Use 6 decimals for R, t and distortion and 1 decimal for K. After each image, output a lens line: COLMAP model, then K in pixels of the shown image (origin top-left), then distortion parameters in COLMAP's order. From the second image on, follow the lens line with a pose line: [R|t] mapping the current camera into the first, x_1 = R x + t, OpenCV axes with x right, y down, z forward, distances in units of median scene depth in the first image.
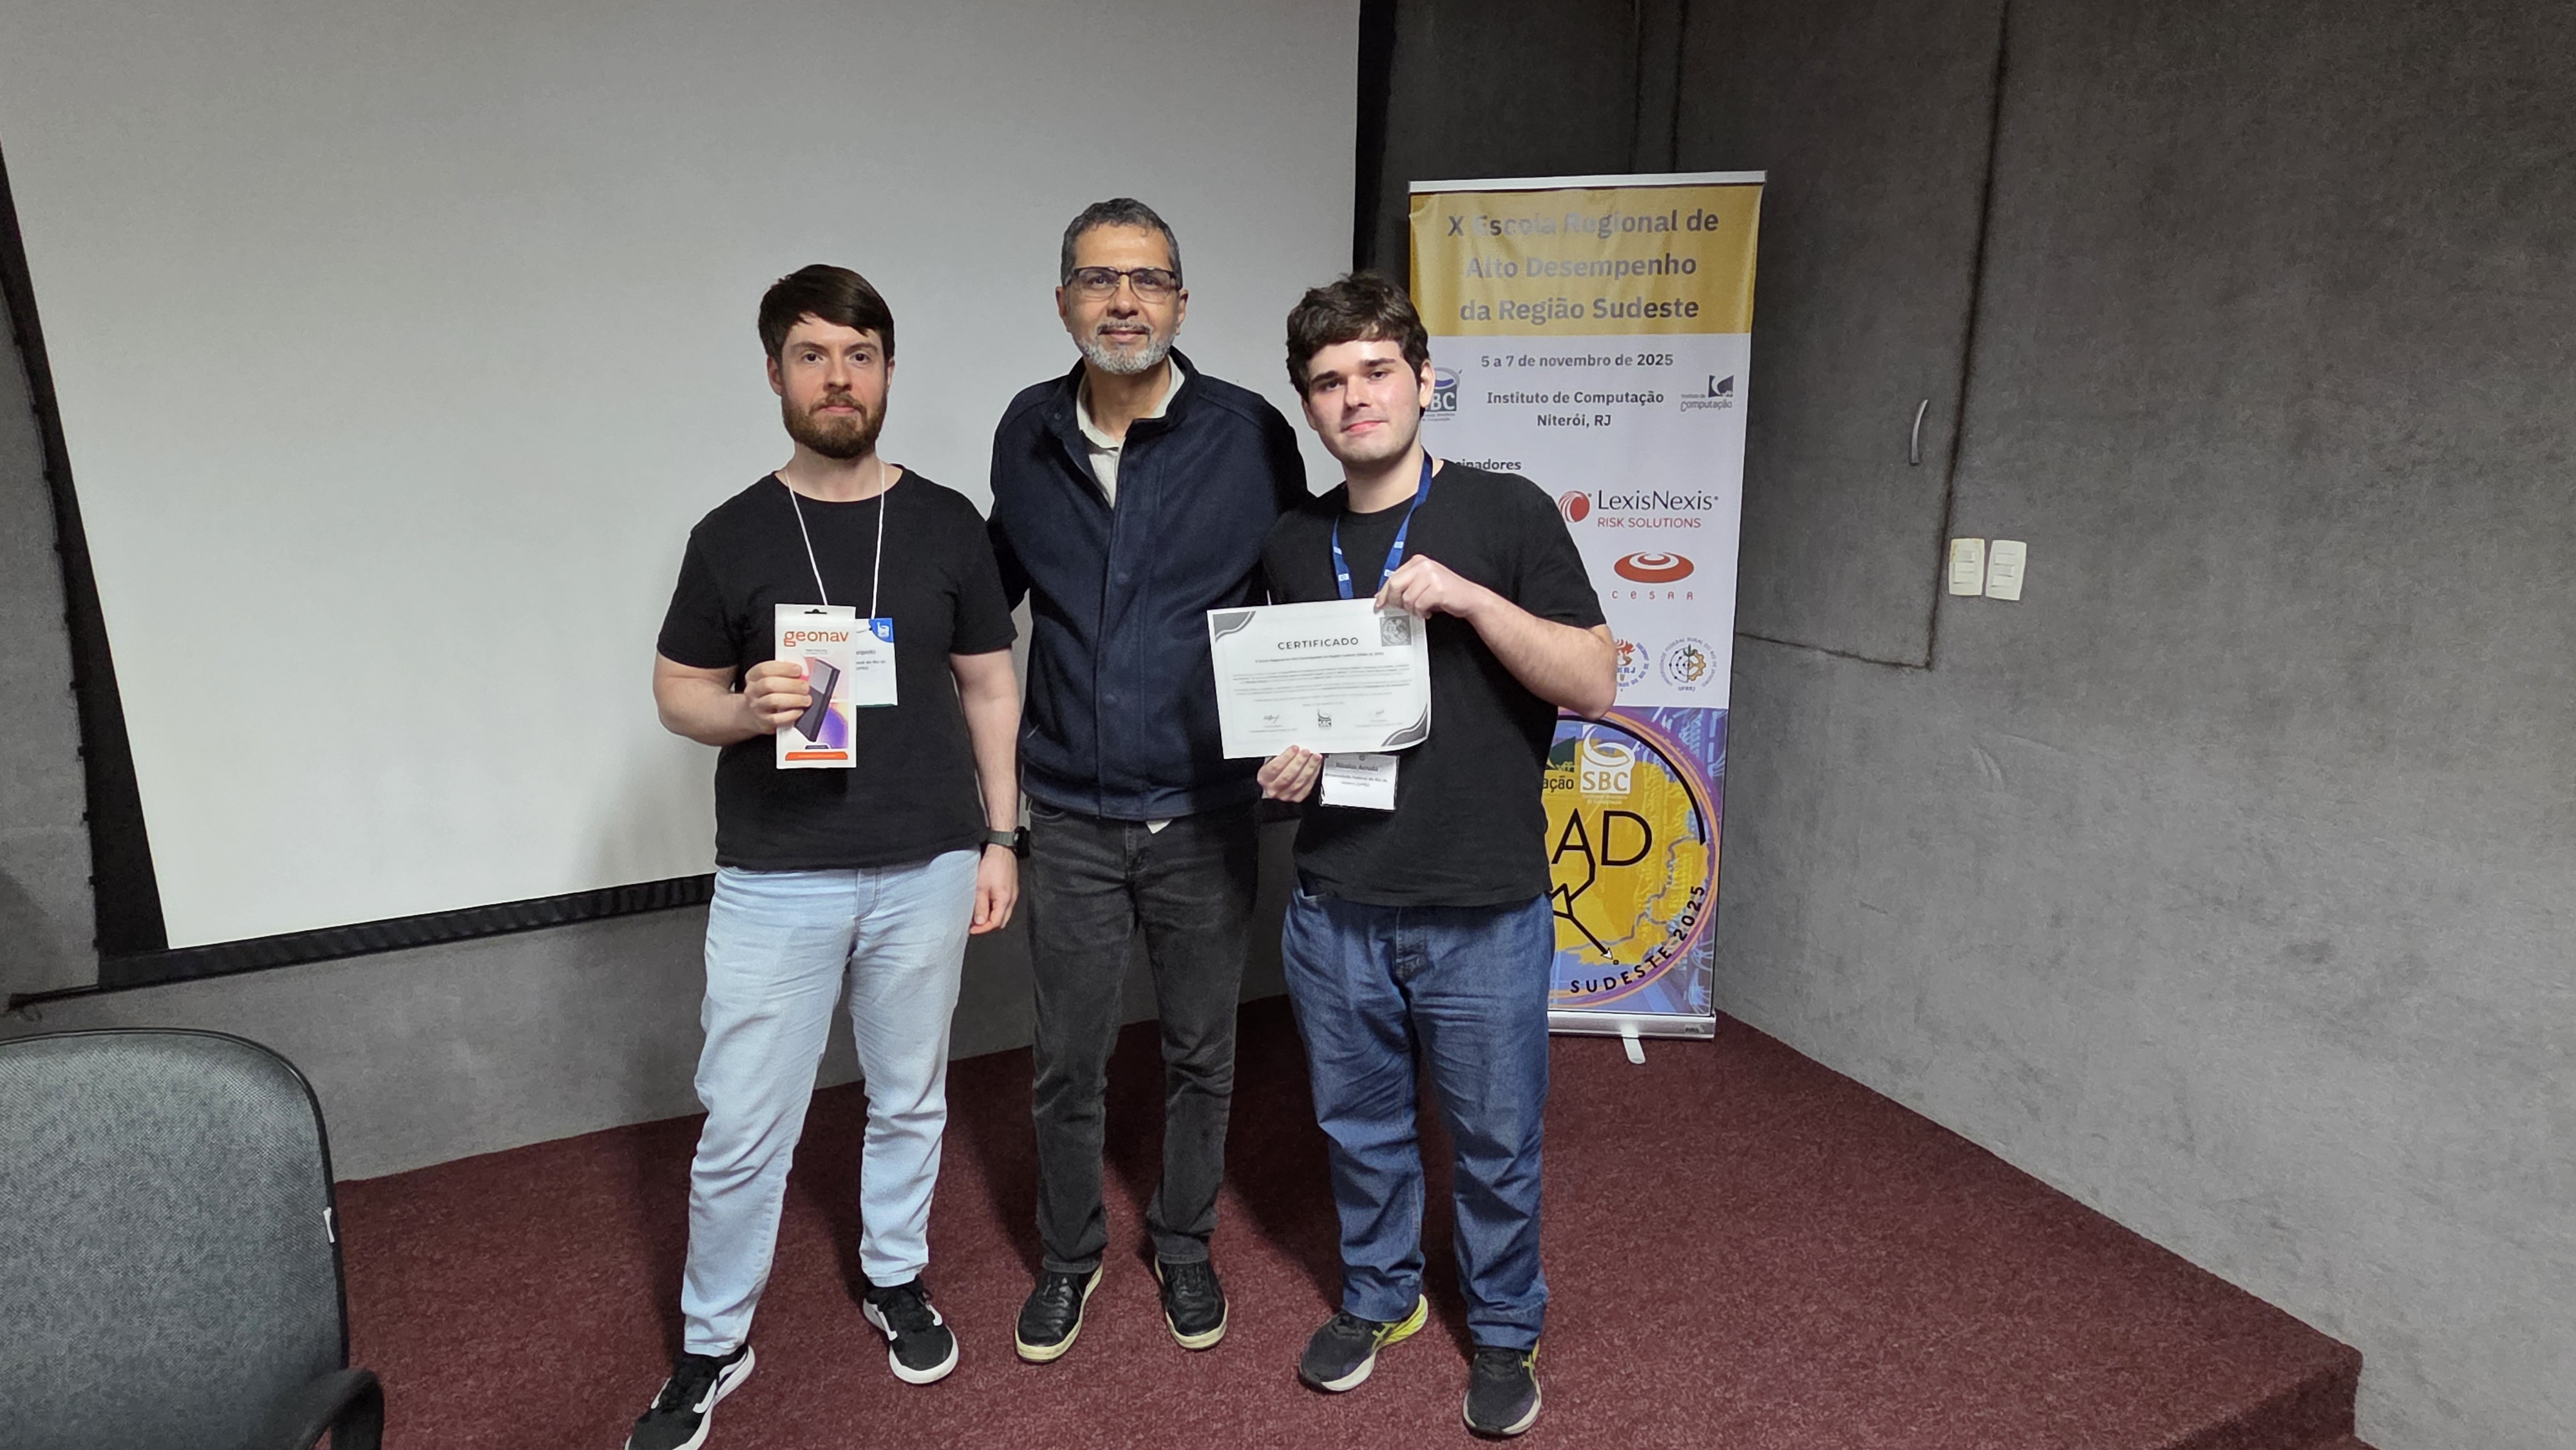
lens RADIAL K [[1347.9, 0, 1275.5], [0, 1347.9, 731.5], [0, 0, 1]] dist [-0.001142, -0.000556]
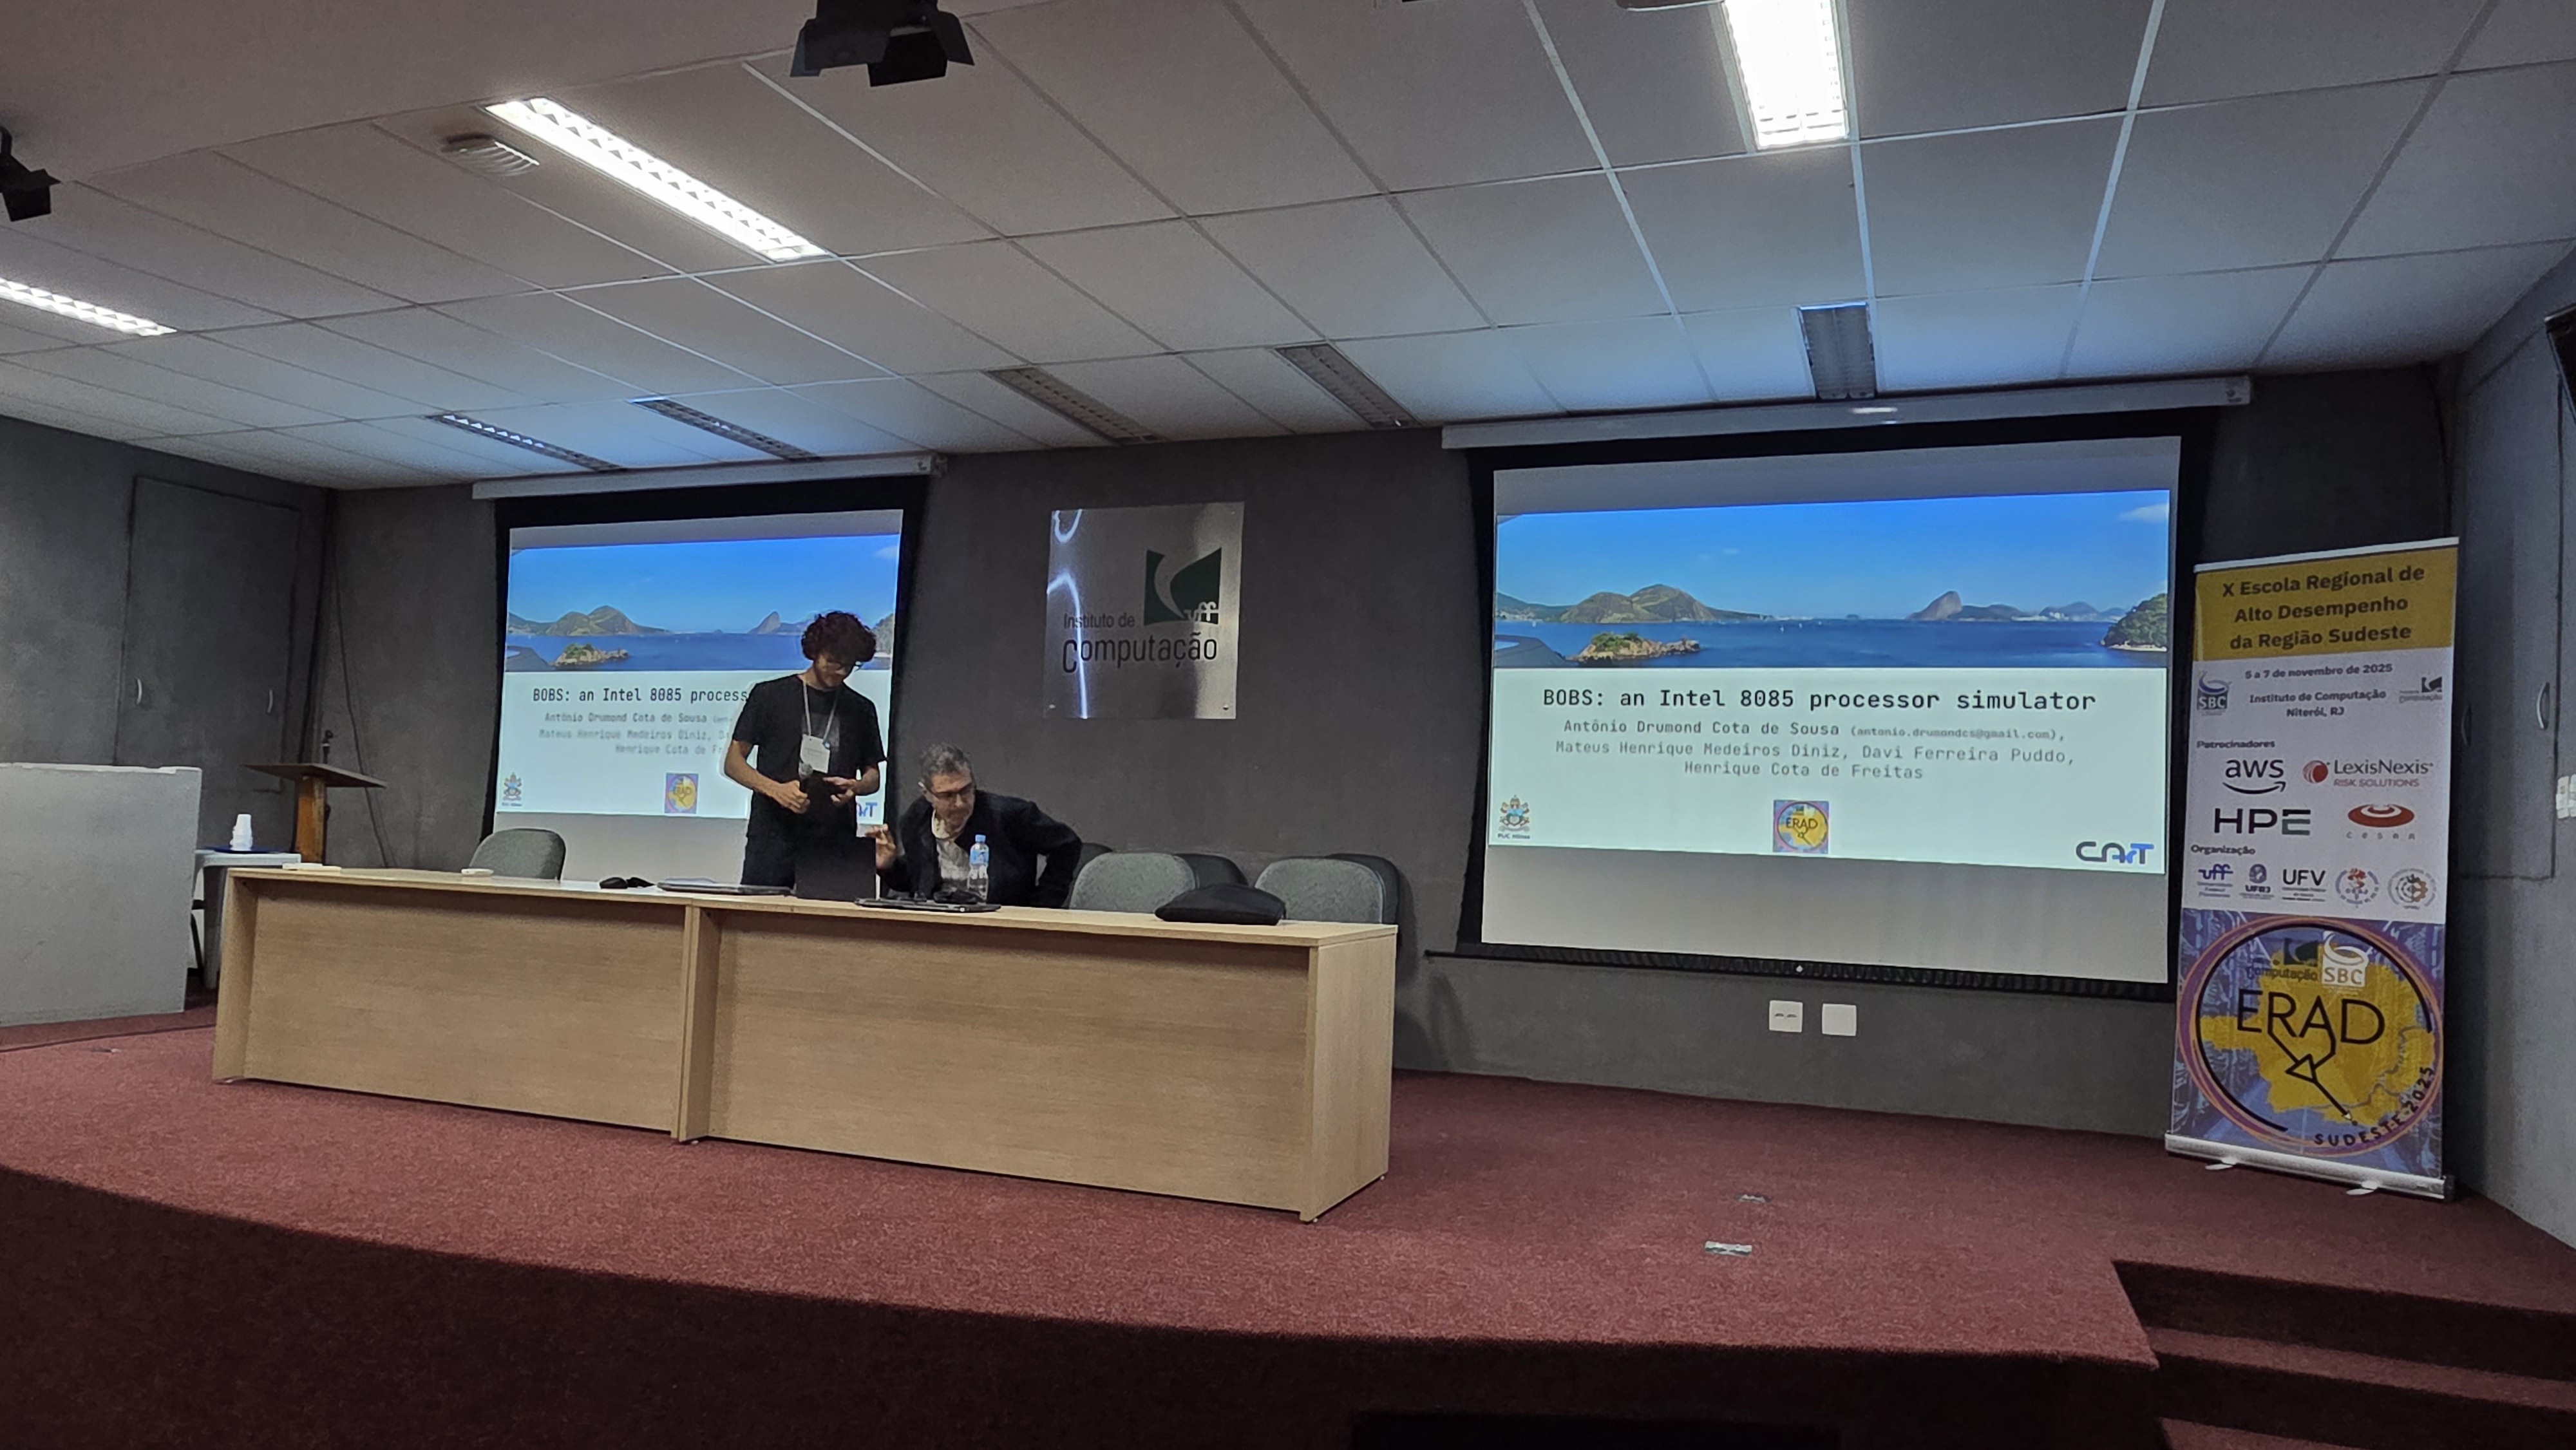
lens RADIAL K [[1616.1, 0, 1264.9], [0, 1616.1, 741.4], [0, 0, 1]] dist [0.003977, 0.004533]
pose [[0.679817, -0.005296, -0.733363, 0.695662], [-0.212271, 0.955750, -0.203674, 0.366465], [0.701990, 0.294133, 0.648611, -0.839122]]
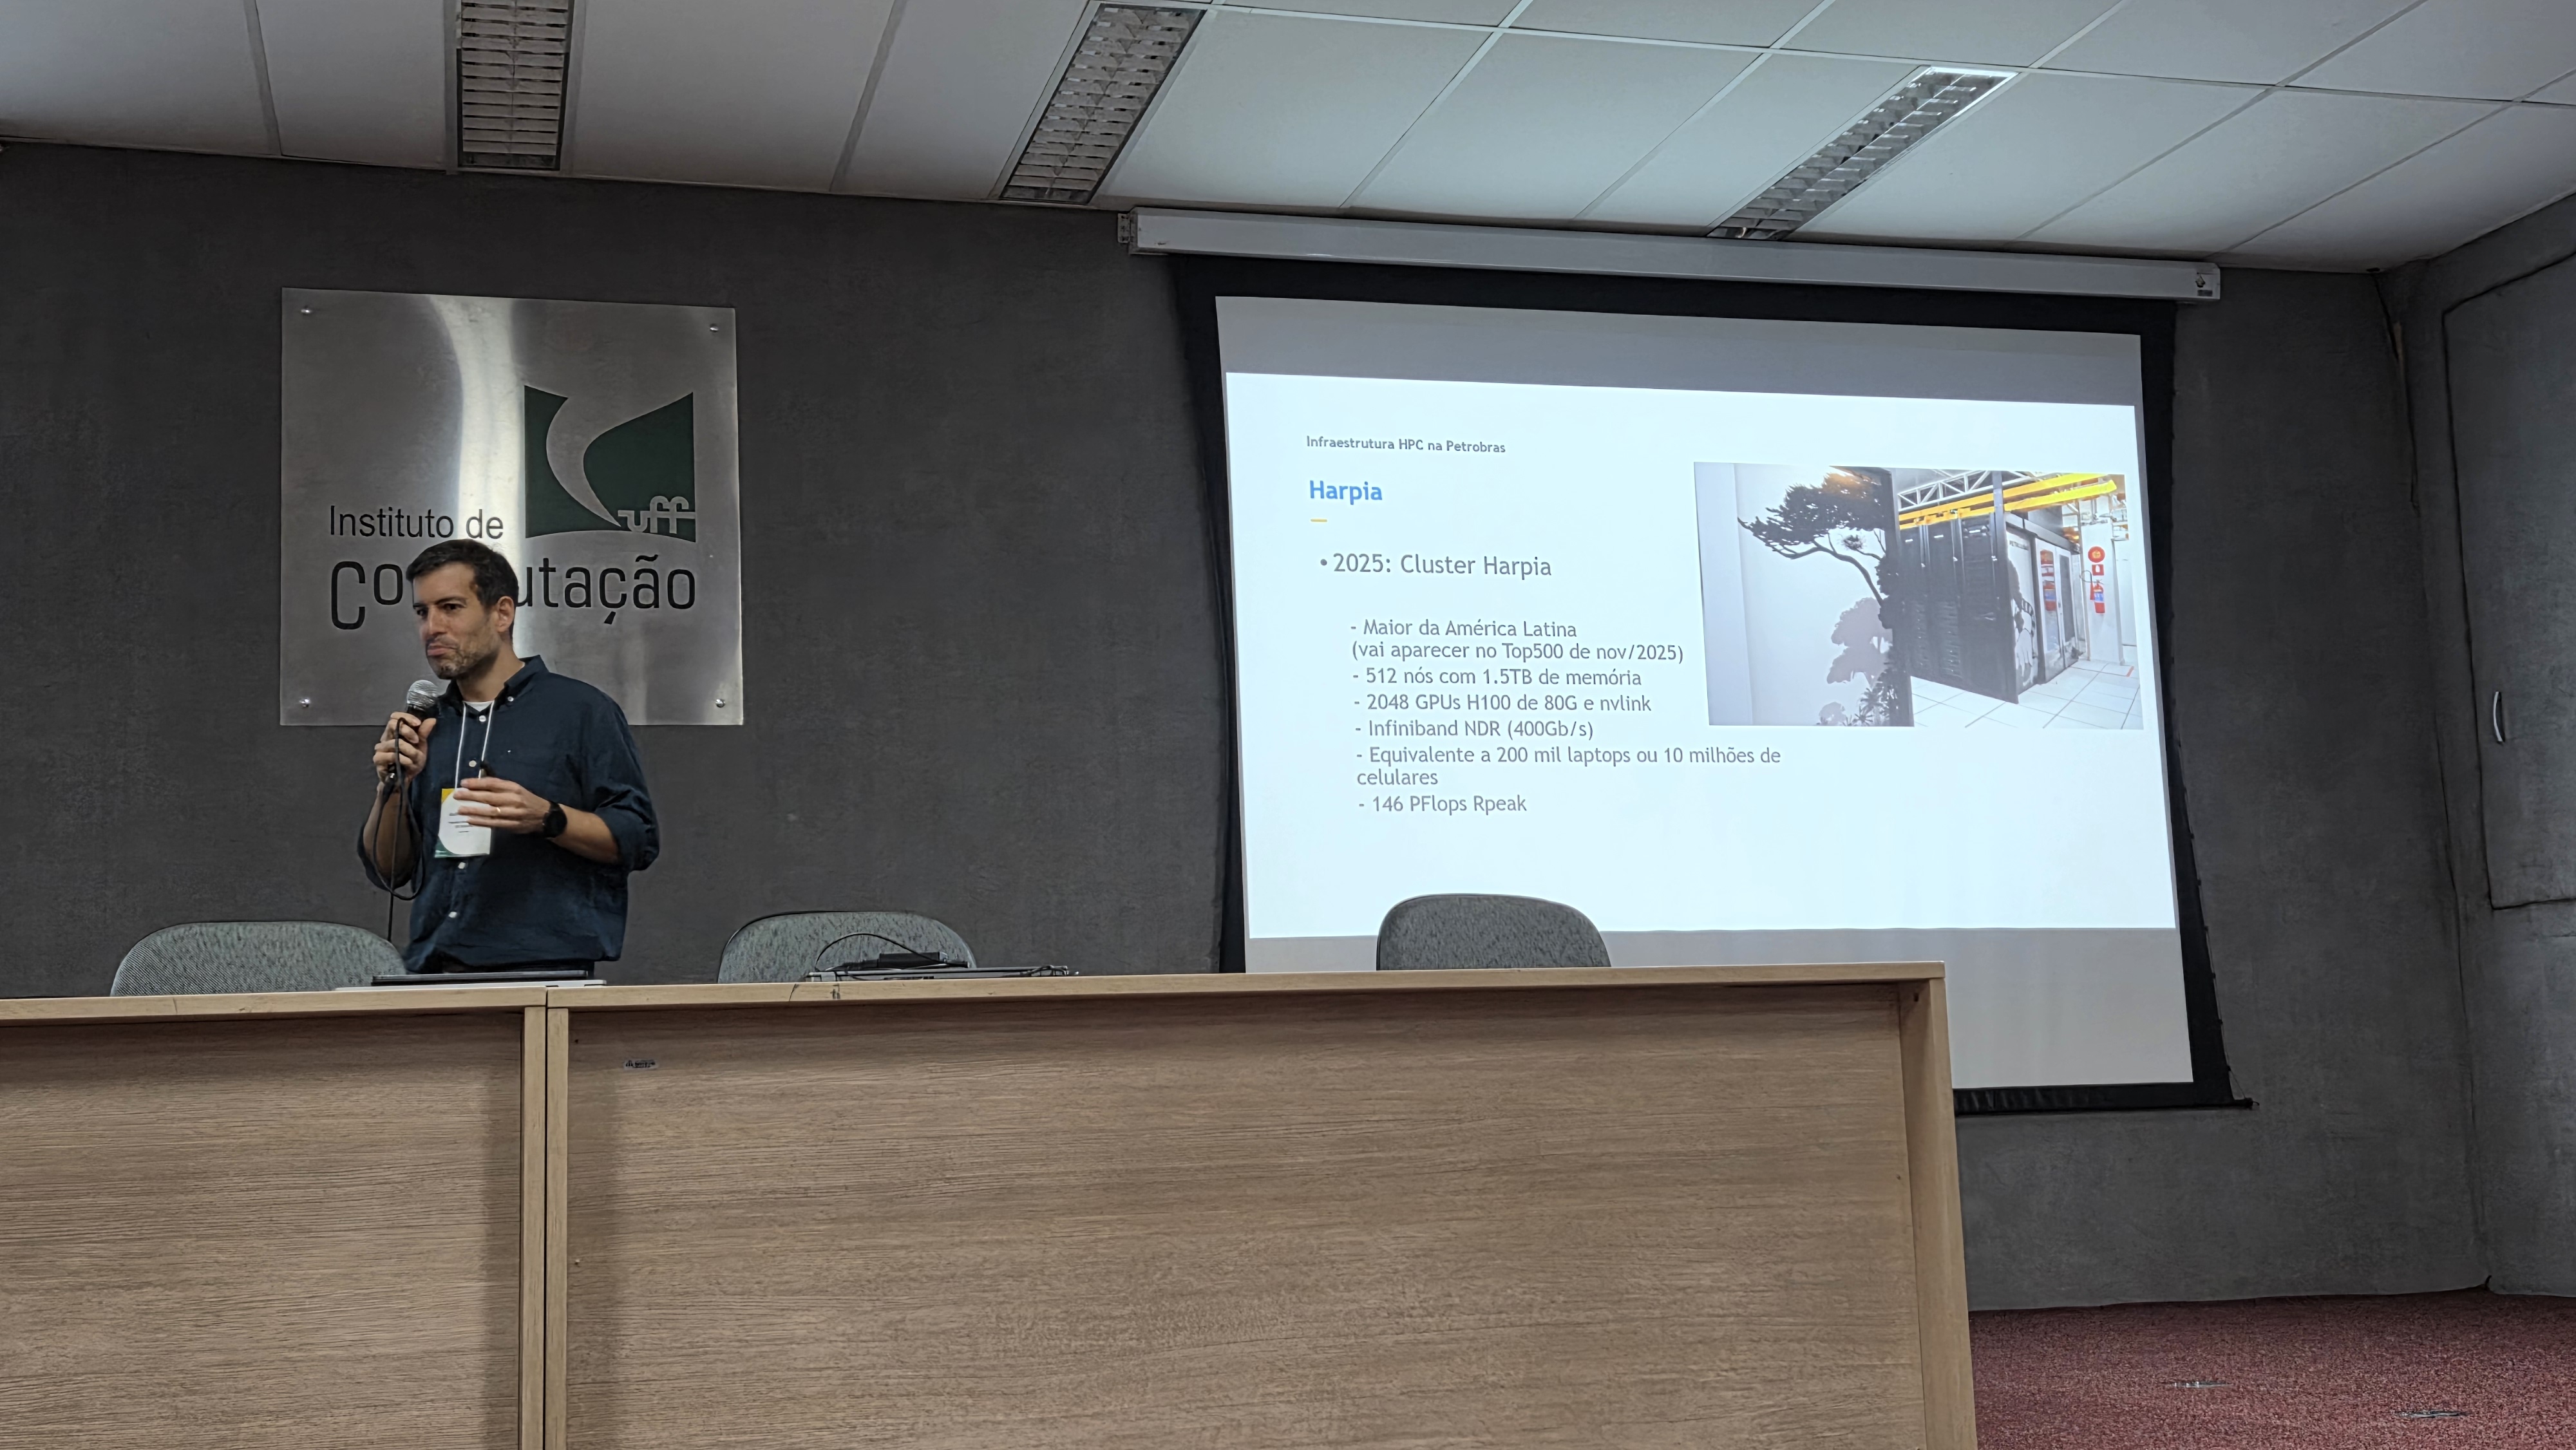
lens RADIAL K [[2838.2, 0, 1260.4], [0, 2838.2, 722.3], [0, 0, 1]] dist [0.076067, -0.011037]
pose [[0.986128, -0.050002, -0.158276, -0.294995], [-0.011339, 0.931027, -0.364775, 0.617213], [0.165599, 0.361509, 0.917545, -1.209992]]
